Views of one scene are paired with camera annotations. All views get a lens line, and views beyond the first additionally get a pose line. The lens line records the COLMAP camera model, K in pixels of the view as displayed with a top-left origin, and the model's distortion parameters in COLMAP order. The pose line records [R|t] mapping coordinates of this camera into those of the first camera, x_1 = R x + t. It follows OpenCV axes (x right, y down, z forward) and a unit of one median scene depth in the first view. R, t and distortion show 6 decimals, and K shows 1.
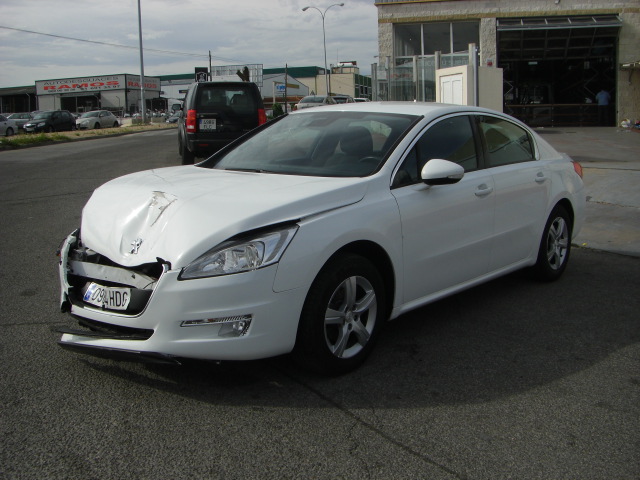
lens RADIAL K [[719.4, 0, 316.2], [0, 719.4, 244.1], [0, 0, 1]] dist [-0.146984, 0.000000]
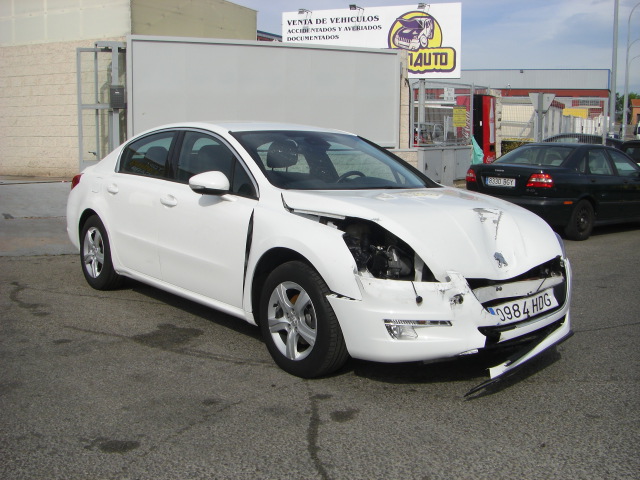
lens RADIAL K [[719.4, 0, 323.1], [0, 719.4, 238.9], [0, 0, 1]] dist [-0.146984, 0.000000]
pose [[0.147242, -0.124839, 0.981191, -0.199423], [0.151342, 0.983165, 0.102379, -0.026365], [-0.977454, 0.133421, 0.163656, 0.161862]]
